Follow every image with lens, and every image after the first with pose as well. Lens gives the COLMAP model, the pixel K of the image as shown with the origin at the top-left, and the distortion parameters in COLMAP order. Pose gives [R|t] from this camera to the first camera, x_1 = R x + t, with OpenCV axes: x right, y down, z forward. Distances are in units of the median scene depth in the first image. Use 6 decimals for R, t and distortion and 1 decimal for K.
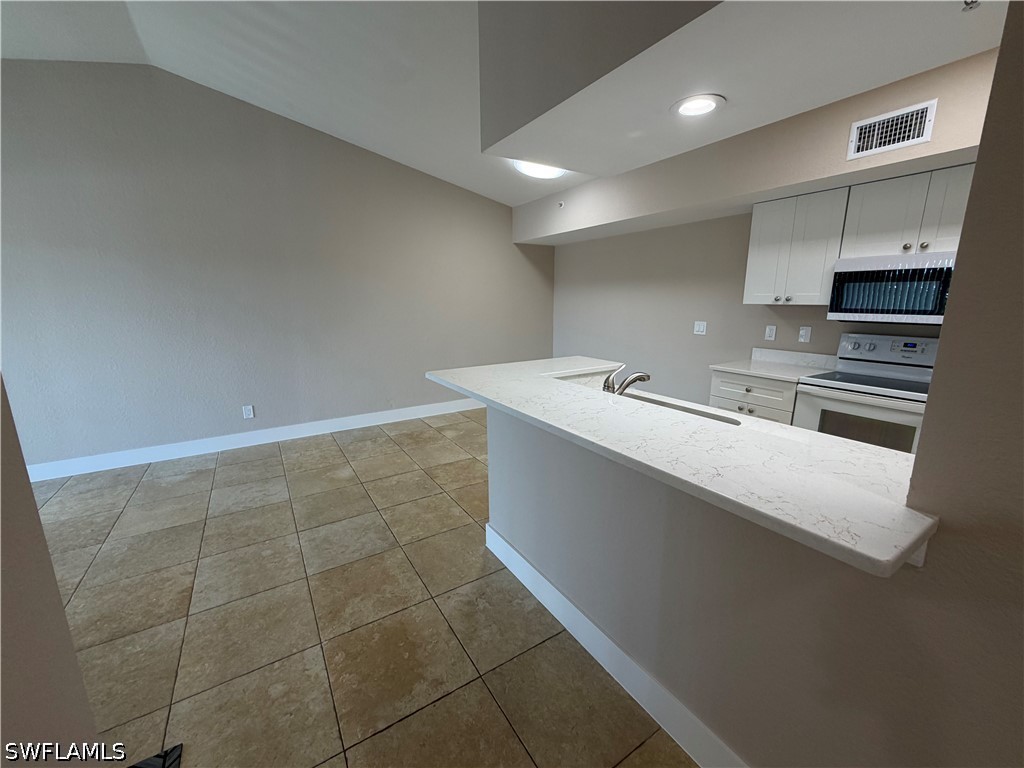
lens RADIAL K [[408.7, 0, 509.5], [0, 408.7, 384.1], [0, 0, 1]] dist [0.000737, -0.000045]
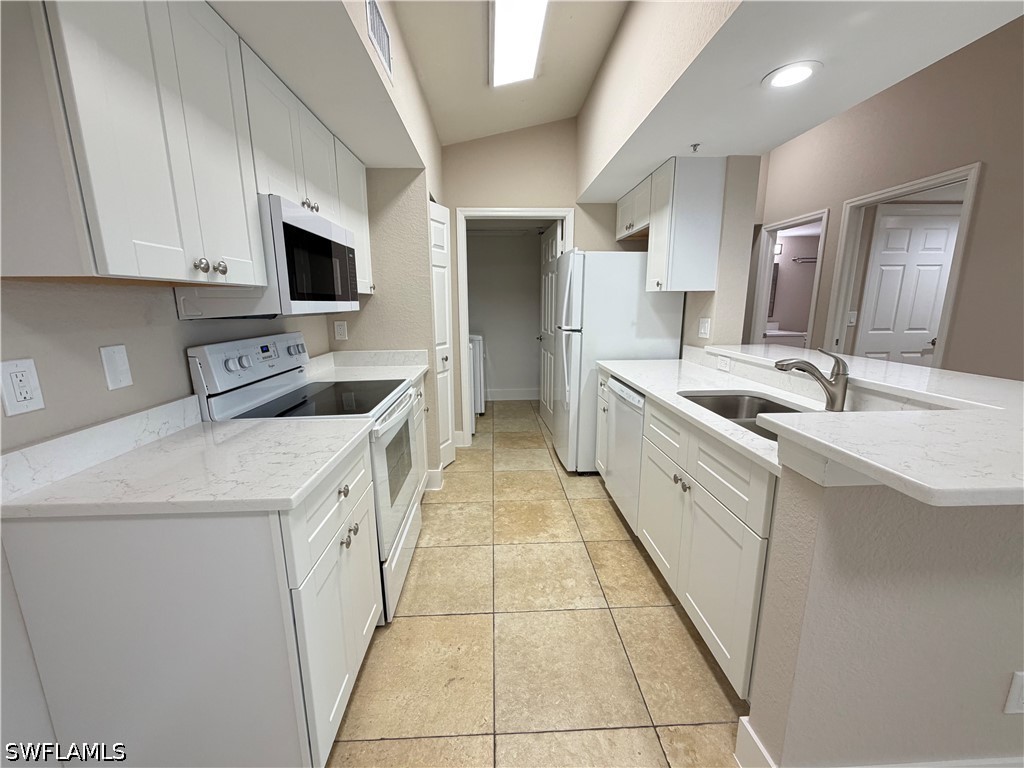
lens RADIAL K [[408.7, 0, 509.5], [0, 408.7, 384.1], [0, 0, 1]] dist [0.000737, -0.000045]
pose [[-0.867130, -0.086908, 0.490441, 0.279021], [0.115201, 0.922966, 0.367236, -0.239202], [-0.484576, 0.374941, -0.790320, 1.333394]]
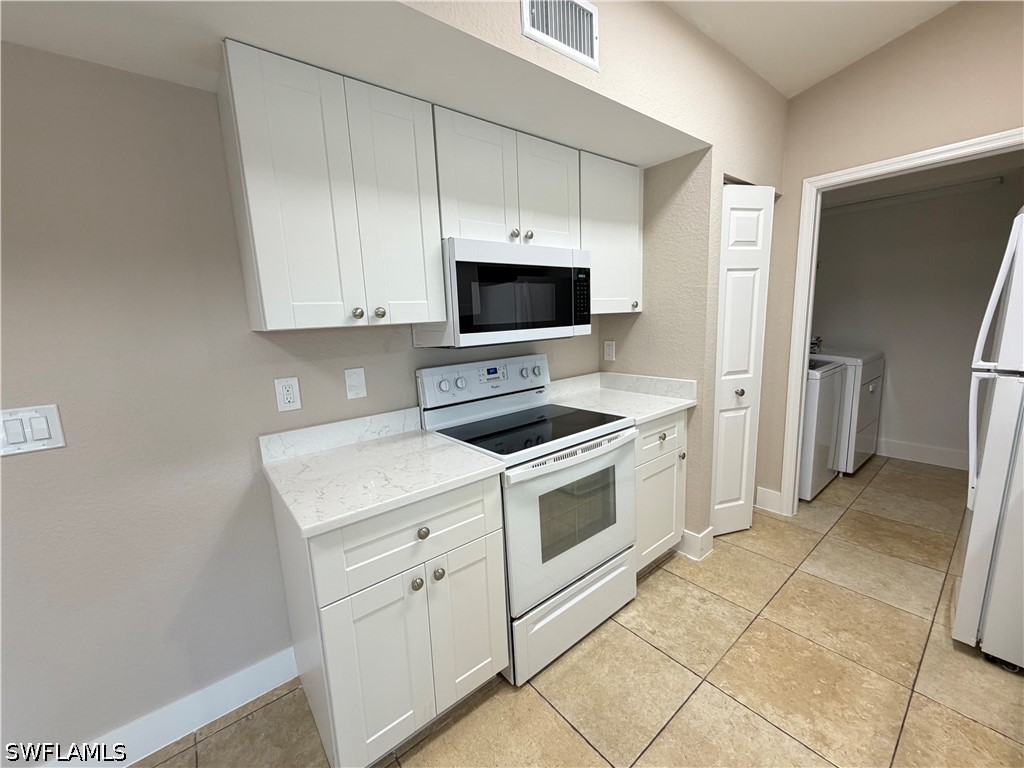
lens RADIAL K [[408.7, 0, 509.5], [0, 408.7, 384.1], [0, 0, 1]] dist [0.000737, -0.000045]
pose [[-0.115886, -0.154909, 0.981108, 0.224994], [0.251011, 0.951134, 0.179825, -0.195800], [-0.961022, 0.267108, -0.071340, 1.006759]]
